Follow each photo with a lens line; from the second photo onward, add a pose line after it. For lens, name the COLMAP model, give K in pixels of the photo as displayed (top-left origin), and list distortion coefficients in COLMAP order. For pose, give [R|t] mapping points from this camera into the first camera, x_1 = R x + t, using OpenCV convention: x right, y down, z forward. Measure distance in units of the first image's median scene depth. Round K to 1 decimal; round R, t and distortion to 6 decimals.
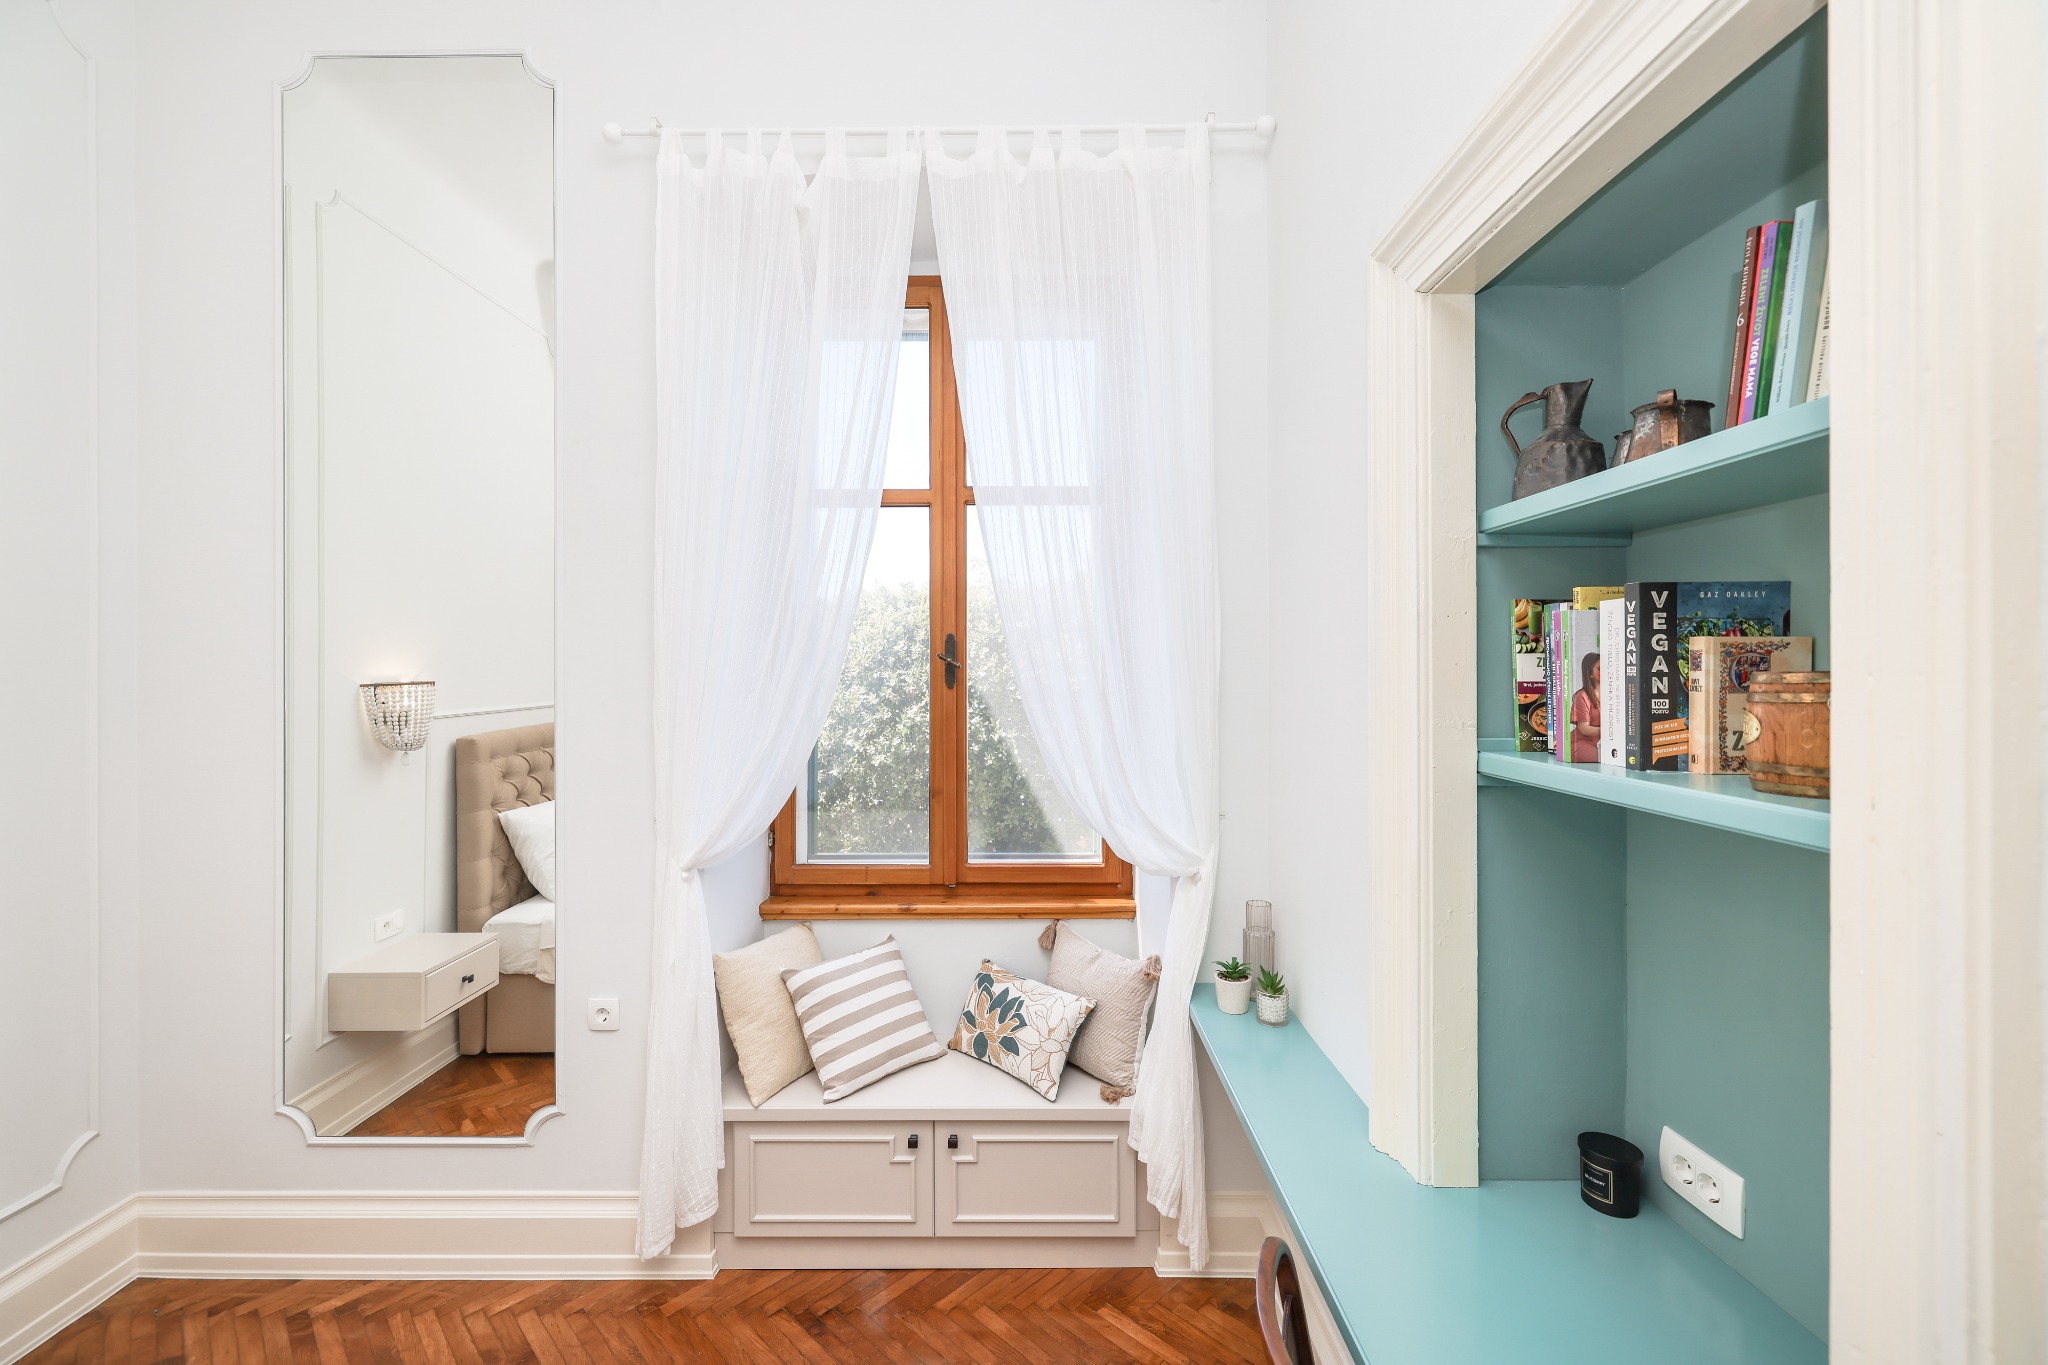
lens RADIAL K [[859.6, 0, 1020.1], [0, 859.6, 677.1], [0, 0, 1]] dist [0.001742, -0.000063]
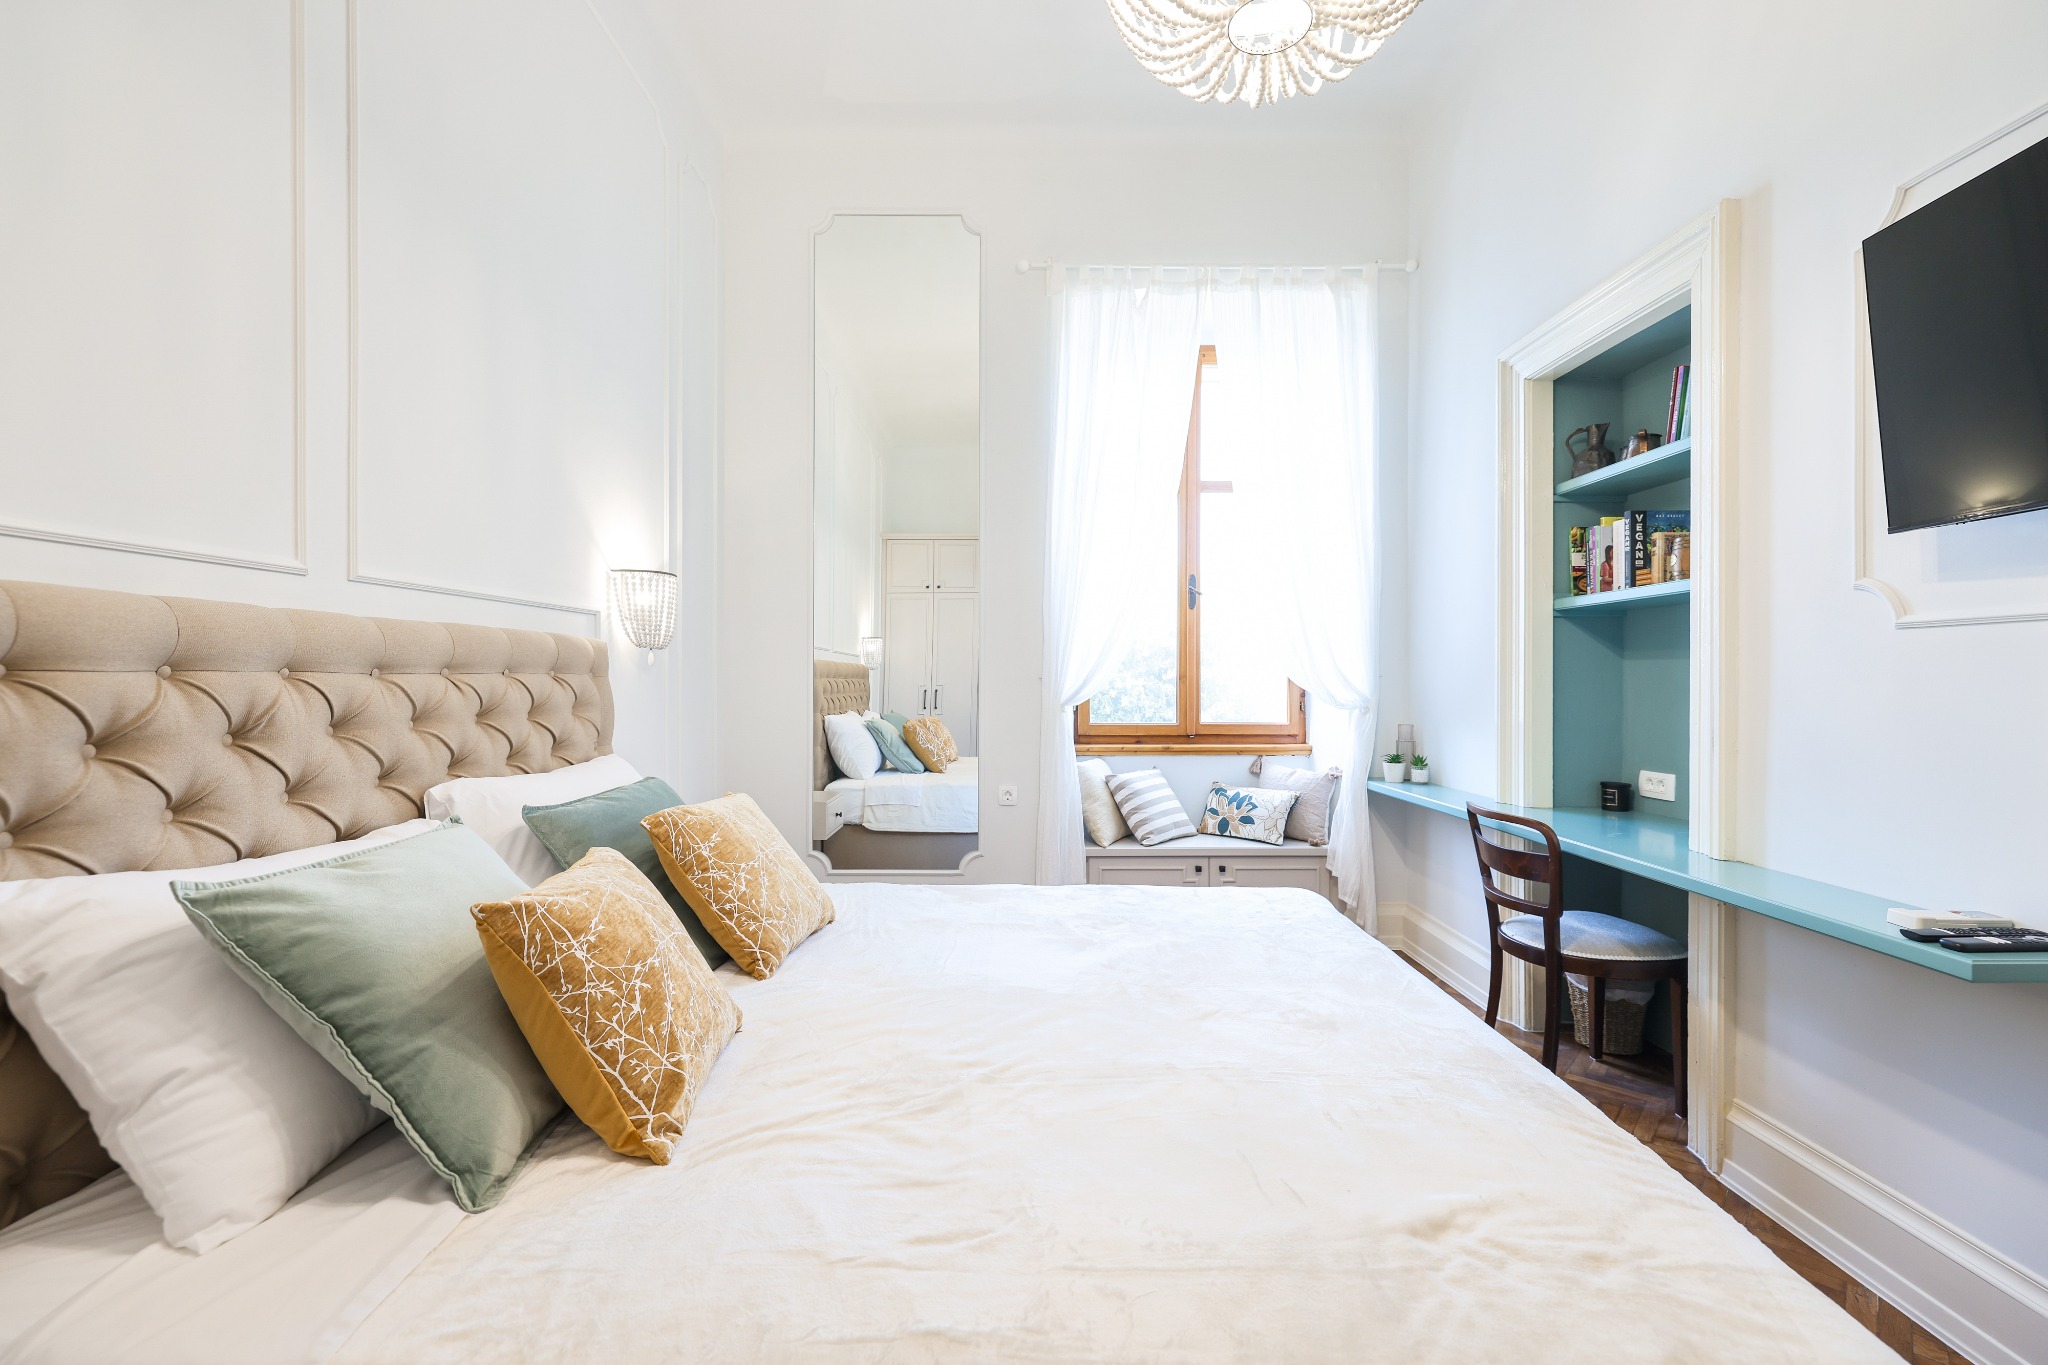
lens RADIAL K [[842.8, 0, 1027.3], [0, 842.8, 694.9], [0, 0, 1]] dist [0.000149, -0.000086]
pose [[0.999979, -0.002195, 0.006042, -0.770285], [0.002126, 0.999933, 0.011422, 0.296555], [-0.006067, -0.011409, 0.999917, -1.058777]]
